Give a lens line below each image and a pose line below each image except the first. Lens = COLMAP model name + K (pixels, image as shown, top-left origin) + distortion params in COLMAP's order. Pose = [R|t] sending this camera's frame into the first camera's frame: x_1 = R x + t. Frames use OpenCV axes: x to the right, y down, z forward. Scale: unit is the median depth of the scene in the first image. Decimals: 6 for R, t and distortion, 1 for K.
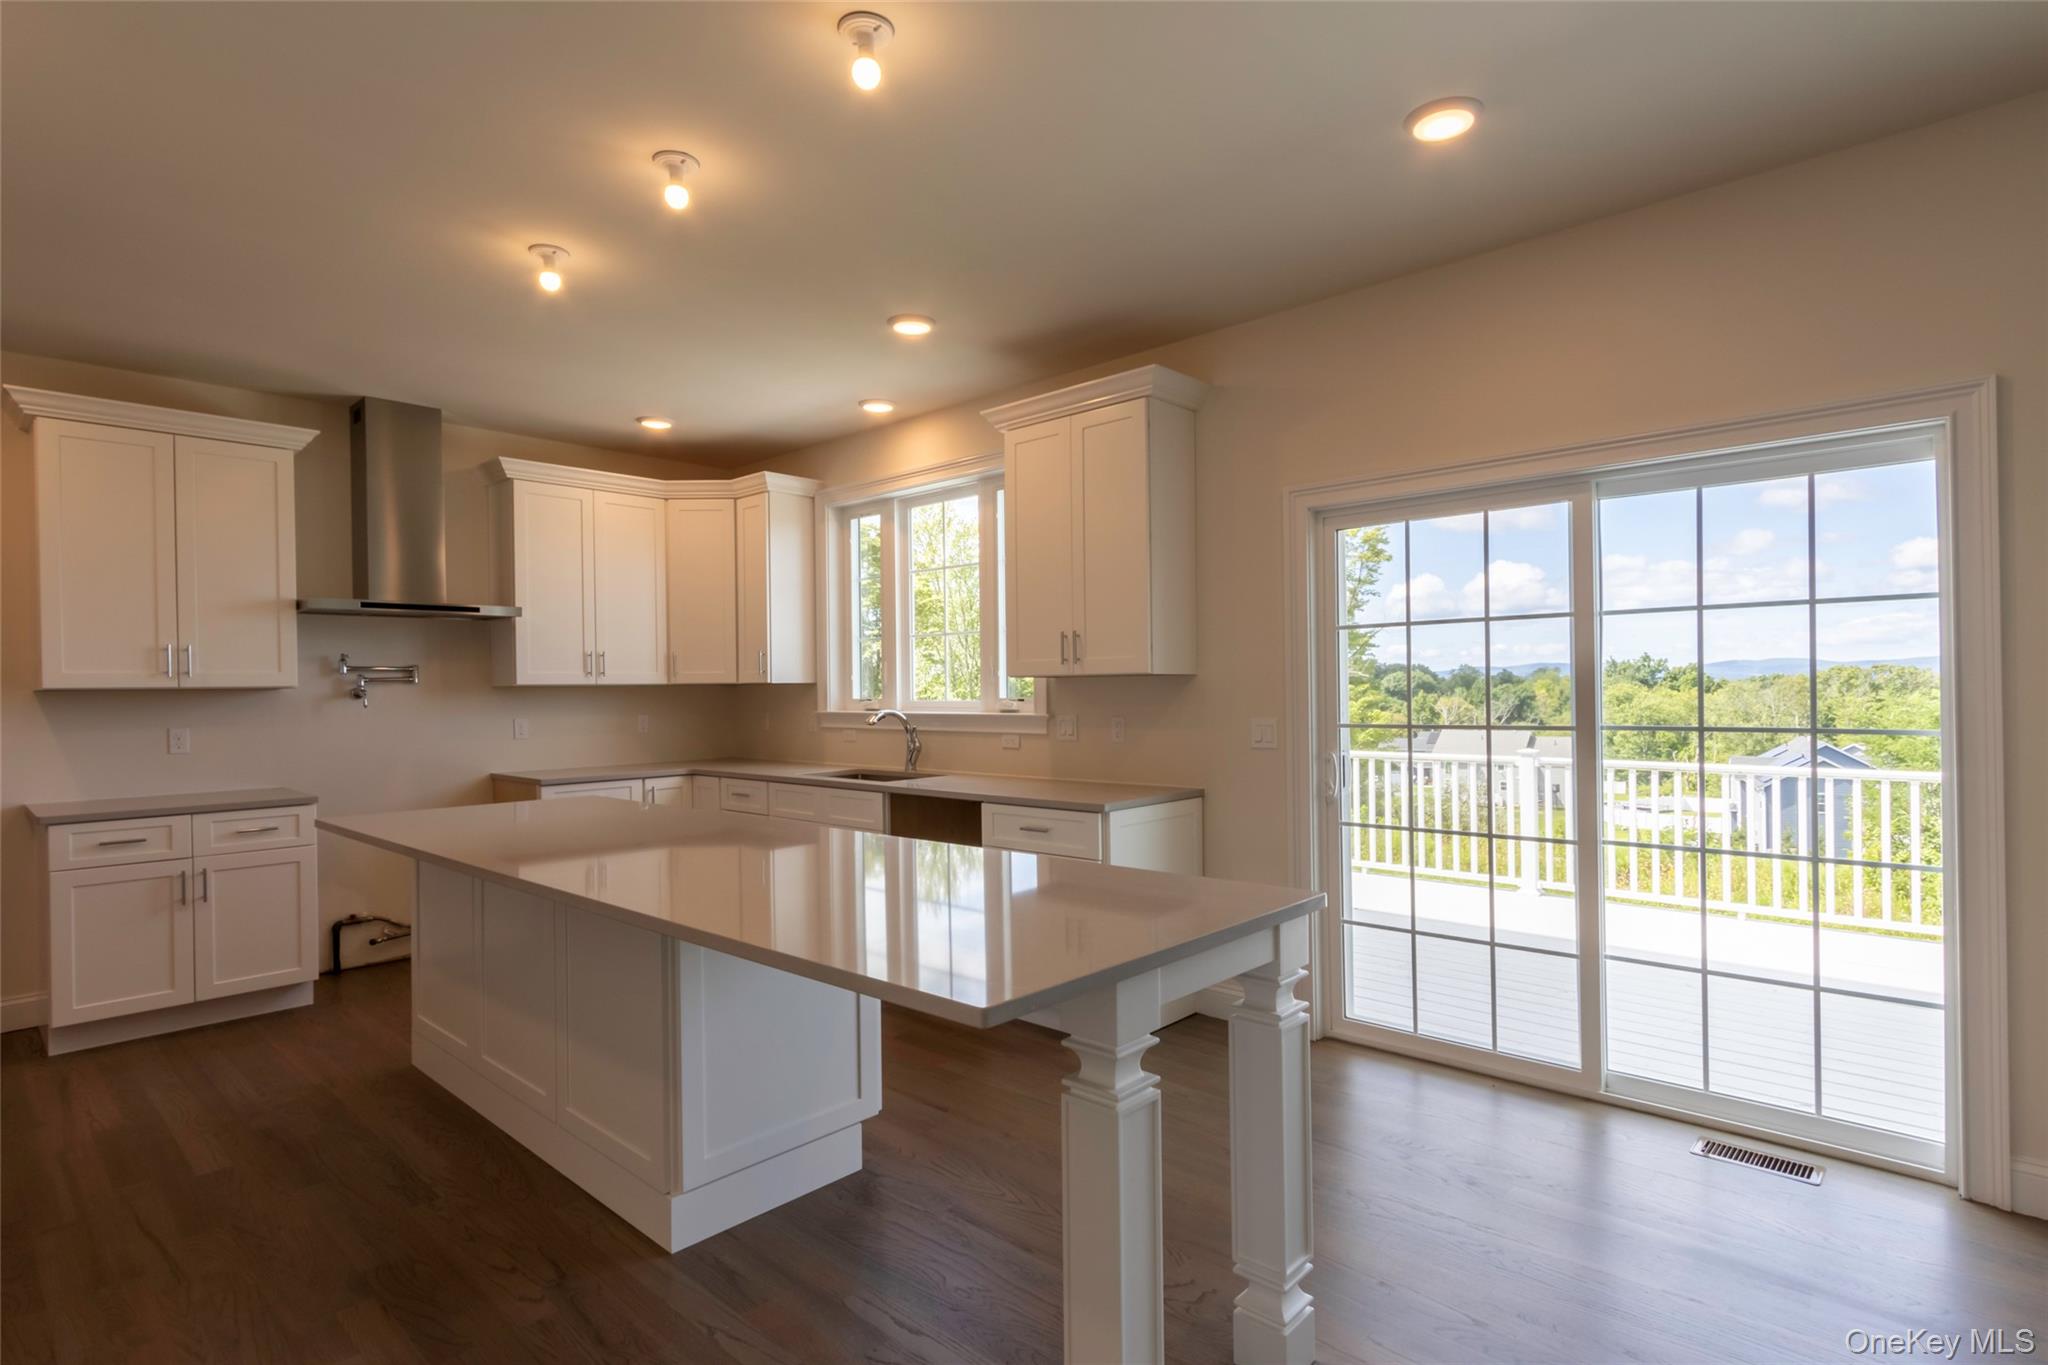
lens RADIAL K [[1019.2, 0, 1024.9], [0, 1019.2, 692.9], [0, 0, 1]] dist [0.002246, 0.000663]
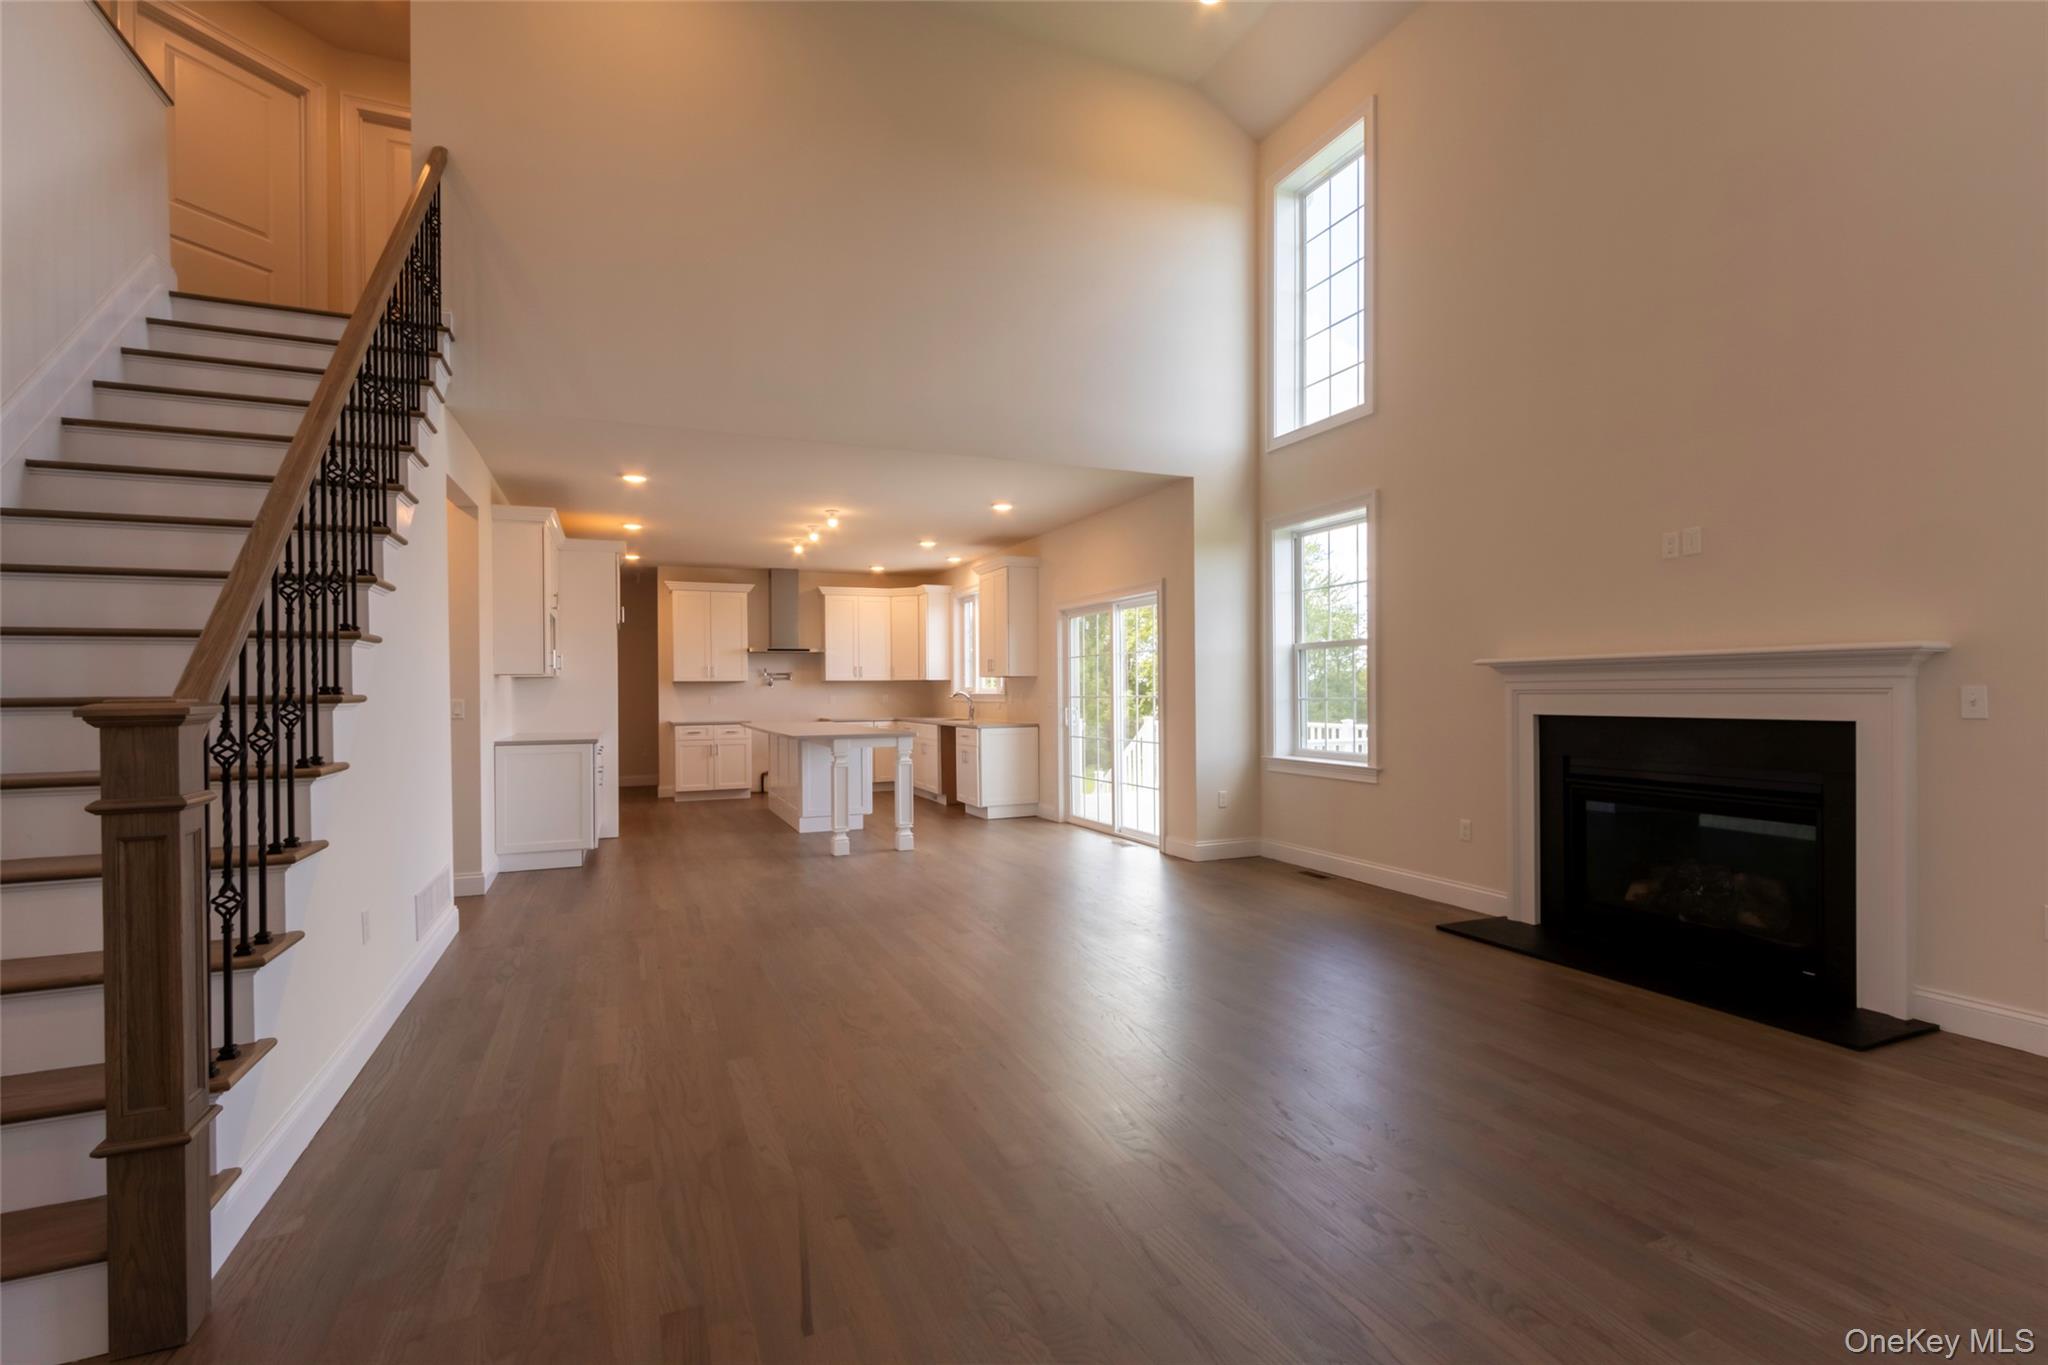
lens RADIAL K [[932.8, 0, 1032.1], [0, 932.8, 693.4], [0, 0, 1]] dist [0.002915, -0.000330]
pose [[0.917148, 0.006785, -0.398489, 0.872595], [-0.004844, 0.999971, 0.005878, 0.007724], [0.398518, -0.003461, 0.917154, -0.871072]]
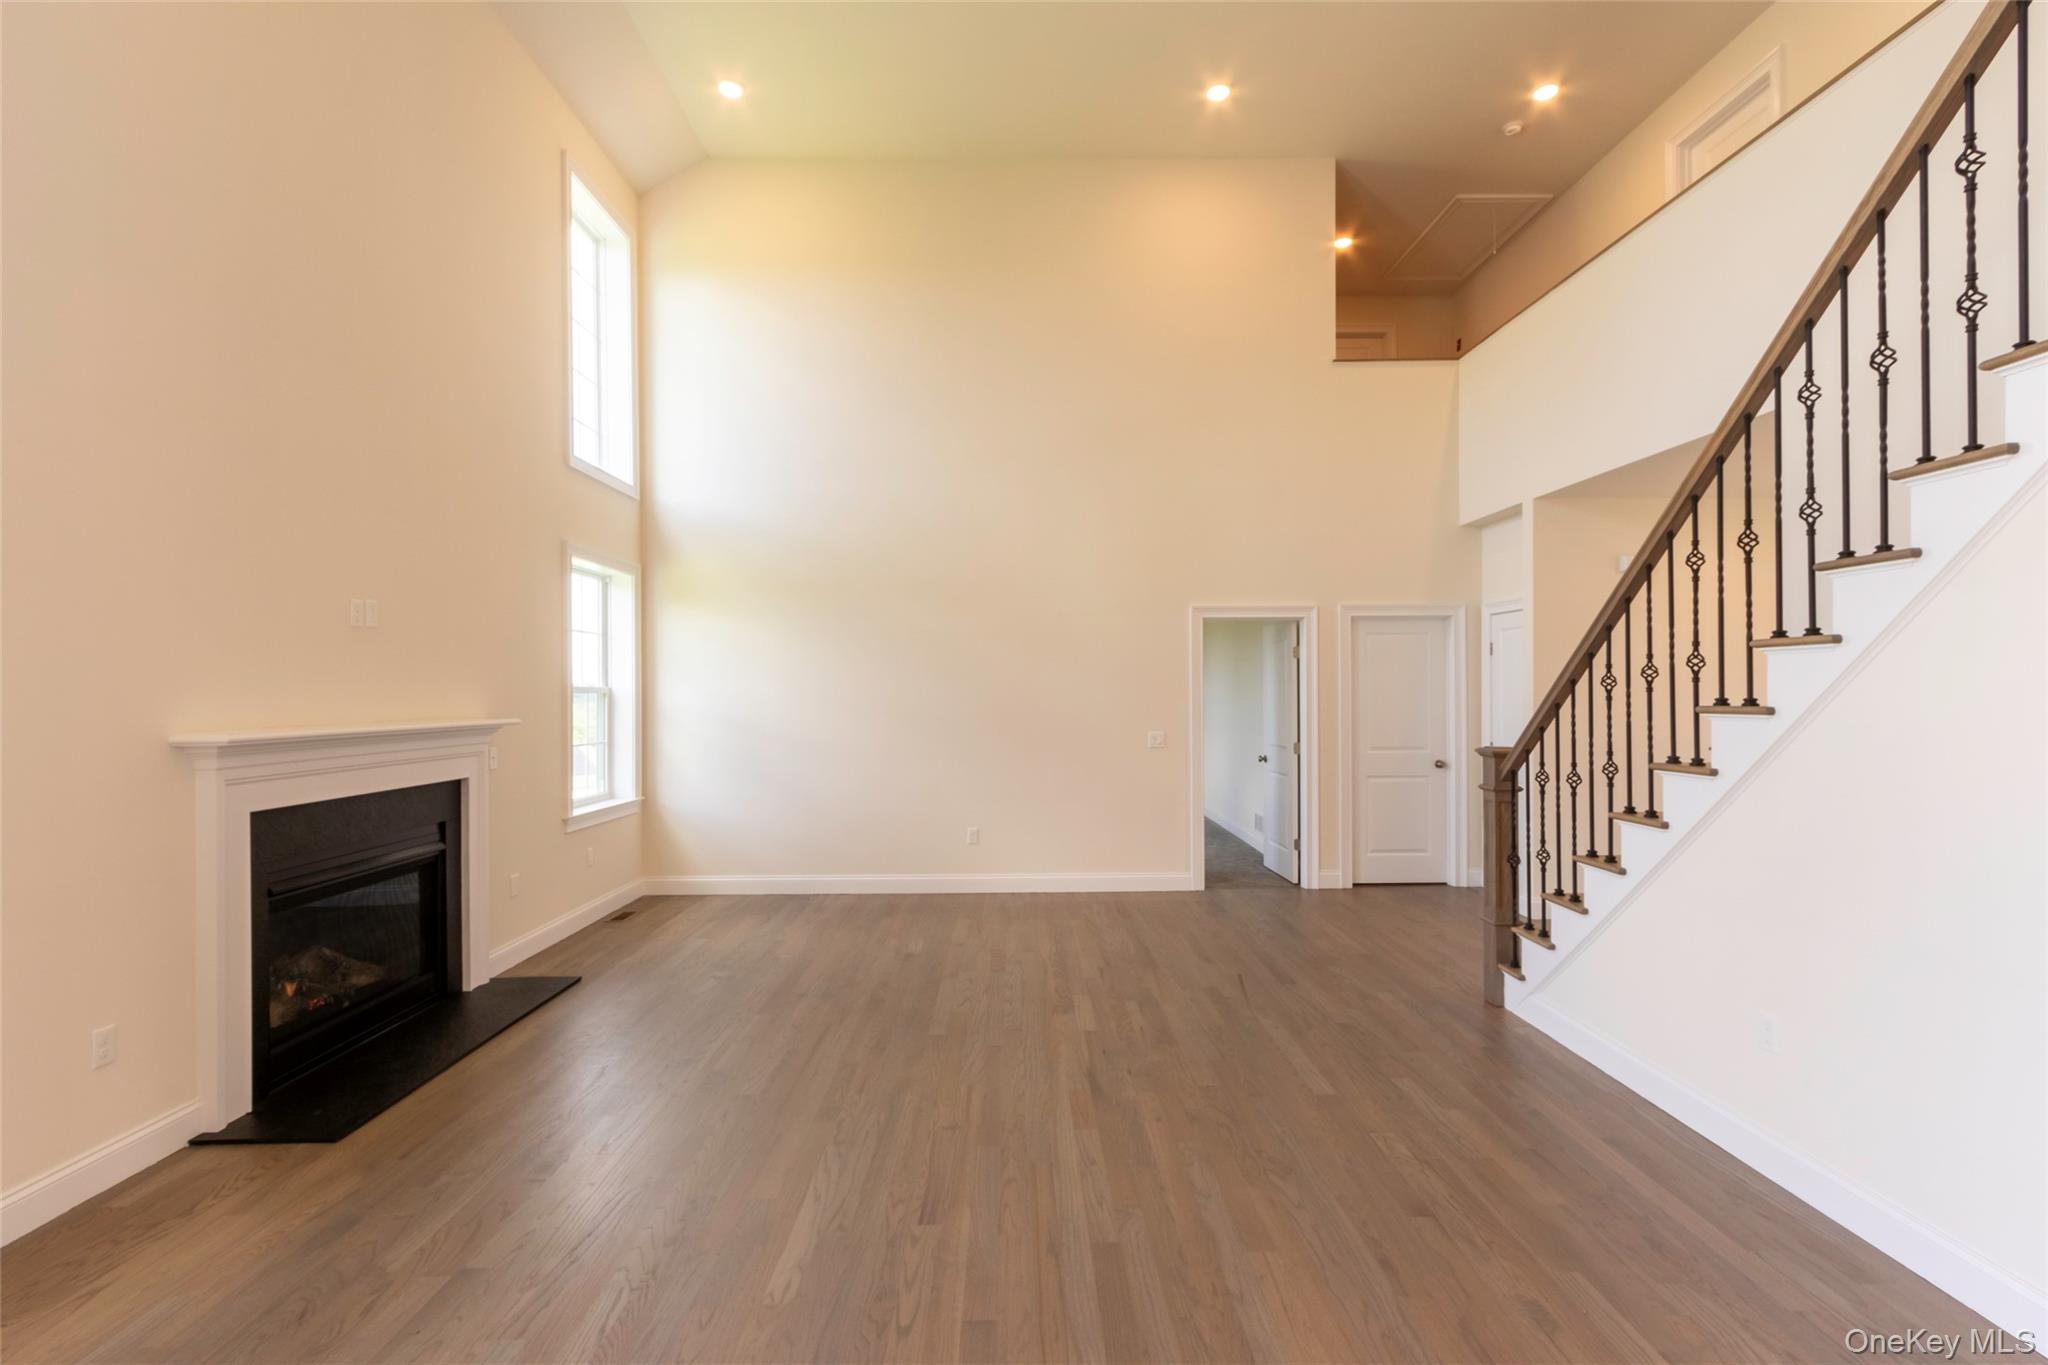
lens RADIAL K [[932.8, 0, 1032.1], [0, 932.8, 693.4], [0, 0, 1]] dist [0.002915, -0.000330]
pose [[-0.697058, 0.018967, 0.716764, 0.080641], [0.015460, 0.999815, -0.011422, -0.036372], [-0.716848, 0.003119, -0.697222, 0.282215]]
